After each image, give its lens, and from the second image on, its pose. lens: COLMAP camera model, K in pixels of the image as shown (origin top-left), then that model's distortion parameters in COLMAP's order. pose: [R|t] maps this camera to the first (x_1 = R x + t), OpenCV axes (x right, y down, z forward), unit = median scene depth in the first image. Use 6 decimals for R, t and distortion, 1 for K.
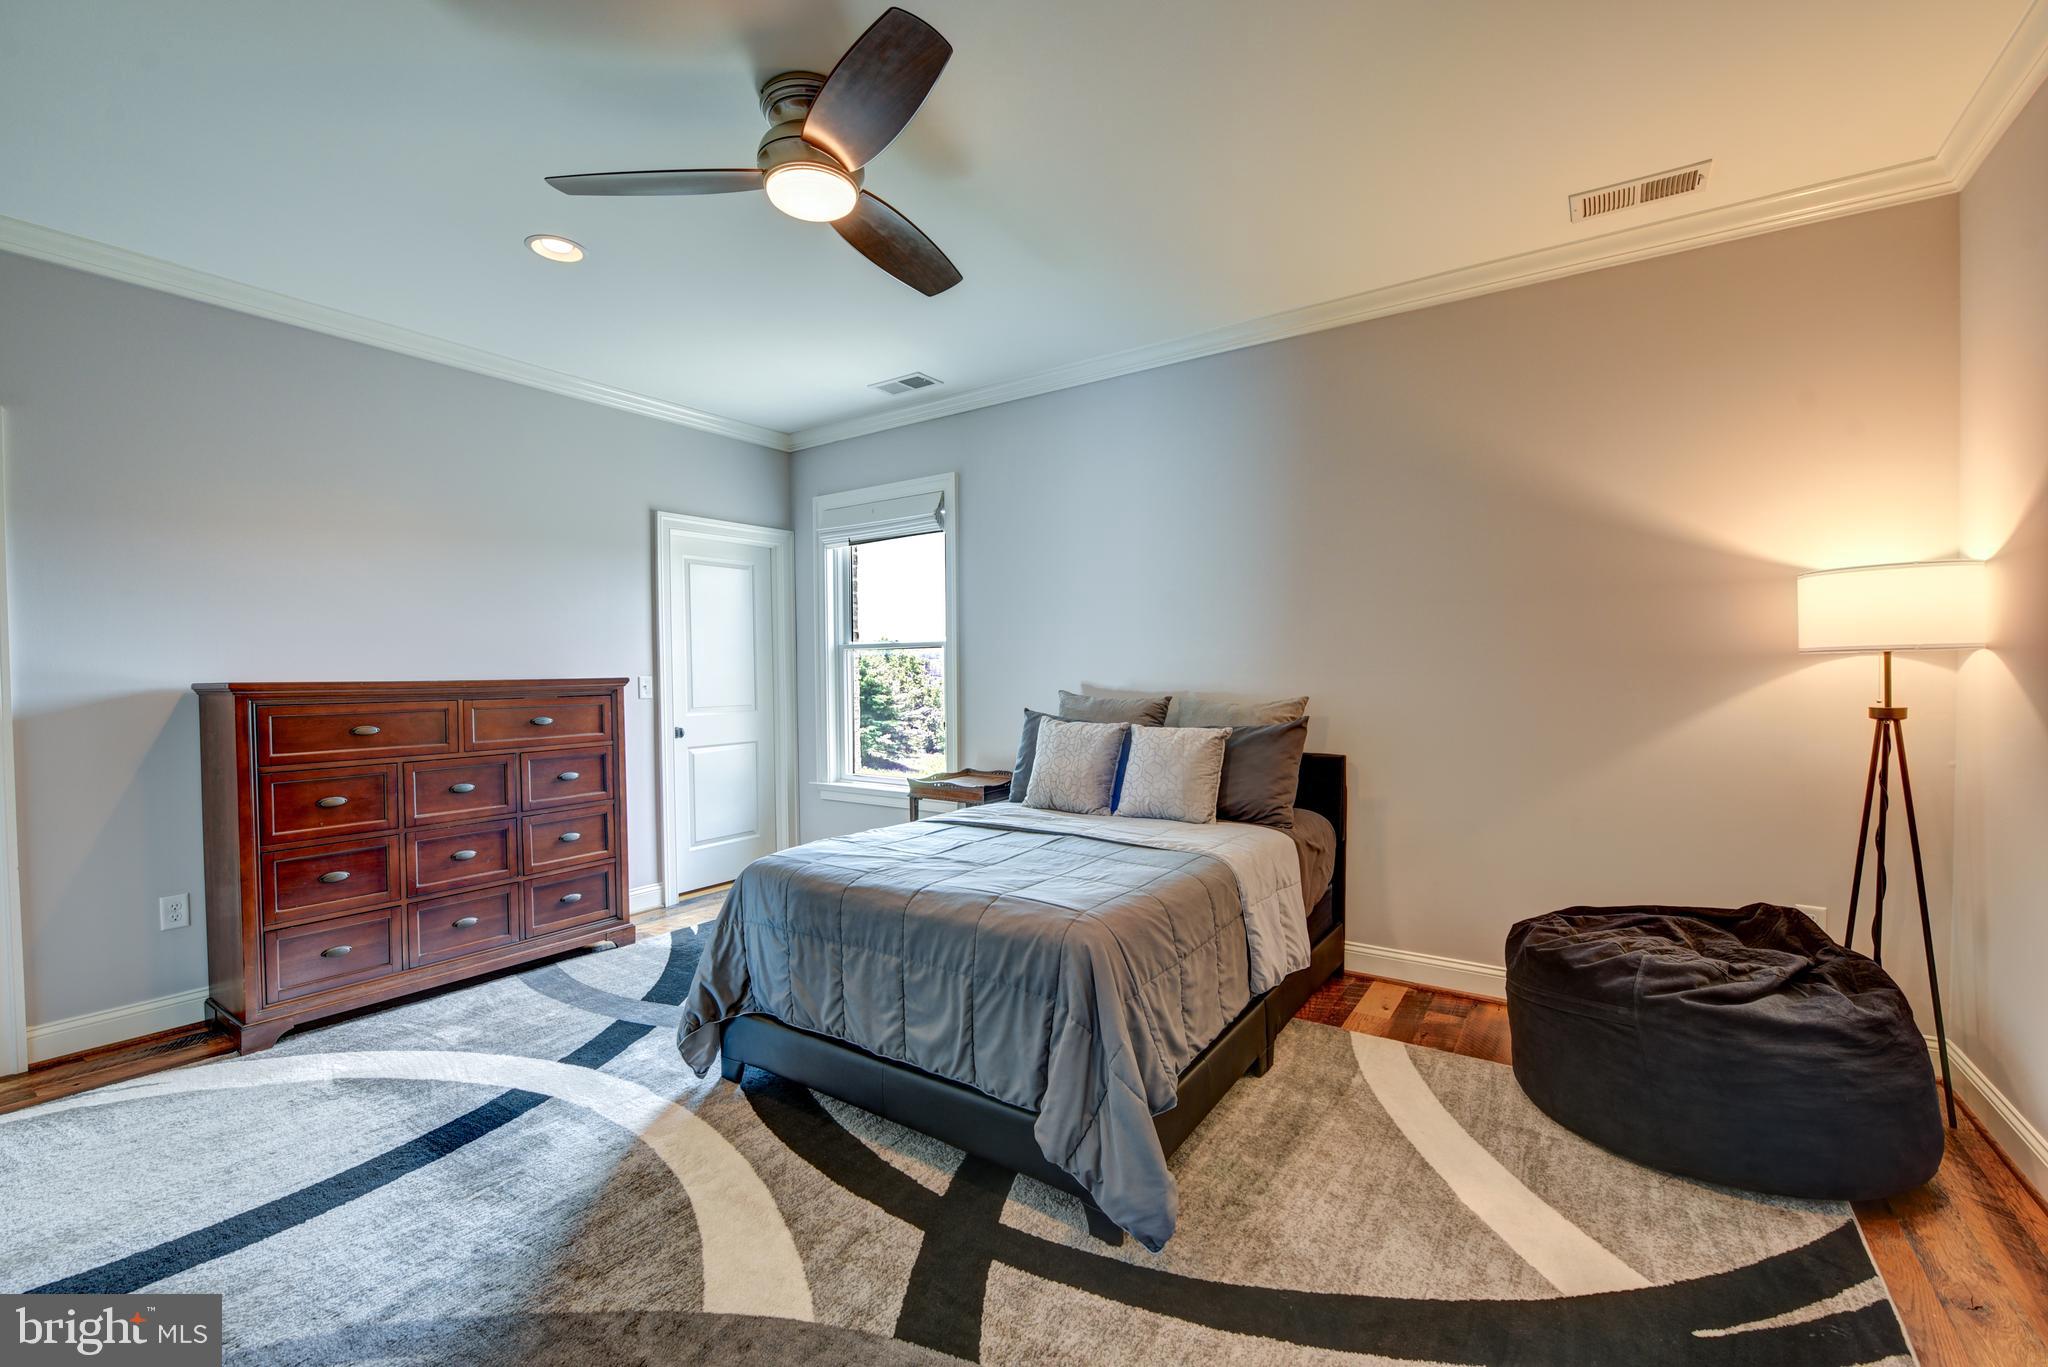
lens RADIAL K [[871.8, 0, 1013.6], [0, 871.8, 689.0], [0, 0, 1]] dist [0.004136, 0.000408]
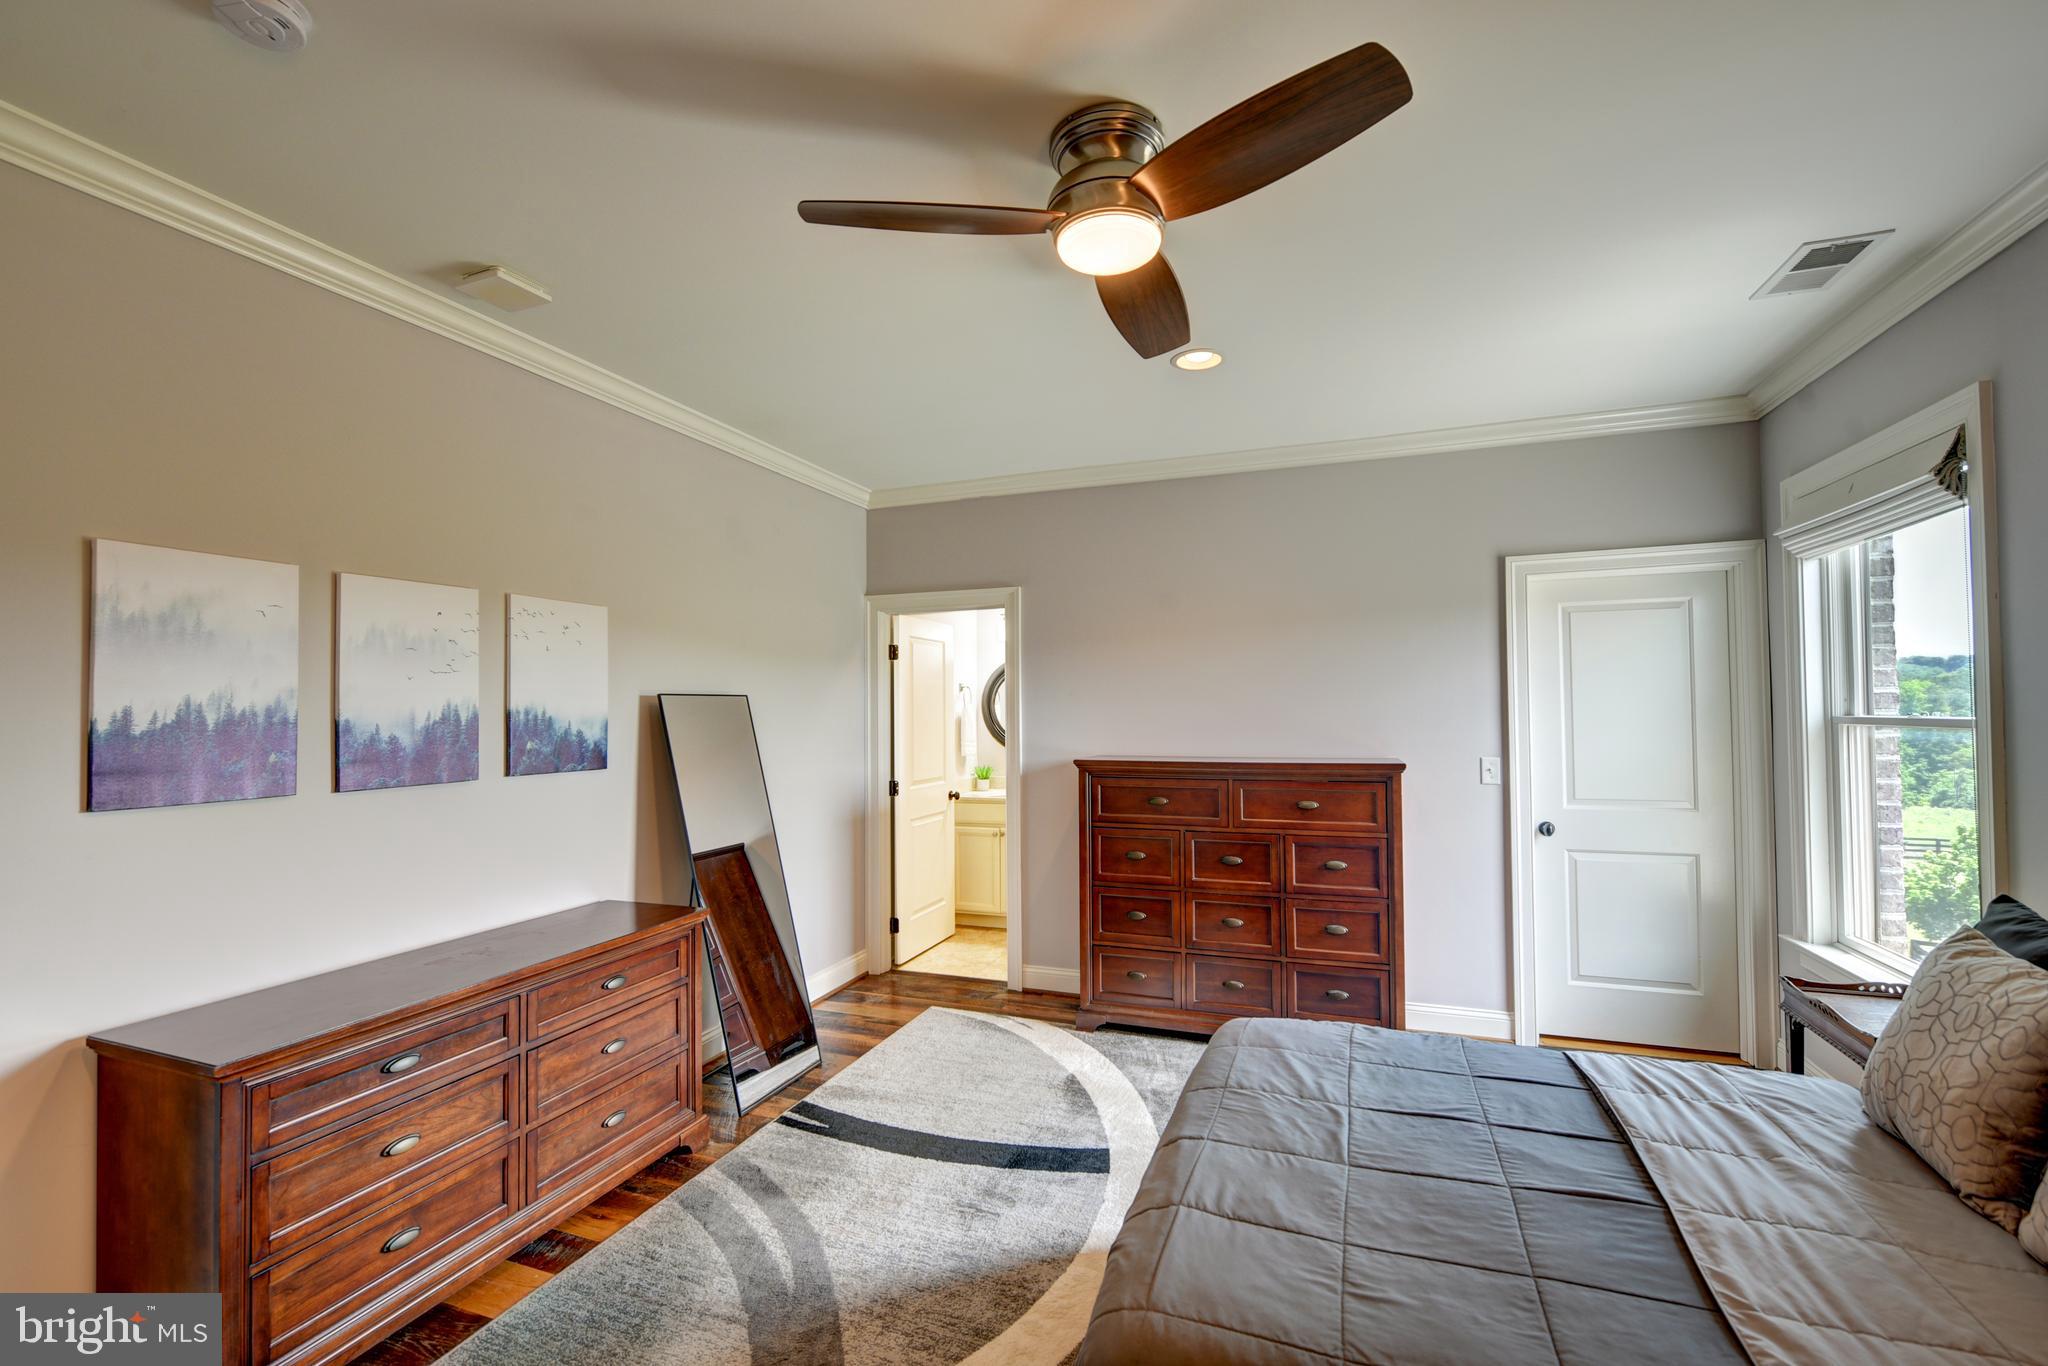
lens RADIAL K [[871.8, 0, 1013.6], [0, 871.8, 688.5], [0, 0, 1]] dist [0.004136, 0.000408]
pose [[0.245401, -0.015684, -0.969295, 0.332569], [-0.011281, 0.999755, -0.019033, -0.071216], [0.969356, 0.015605, 0.245164, 0.420395]]
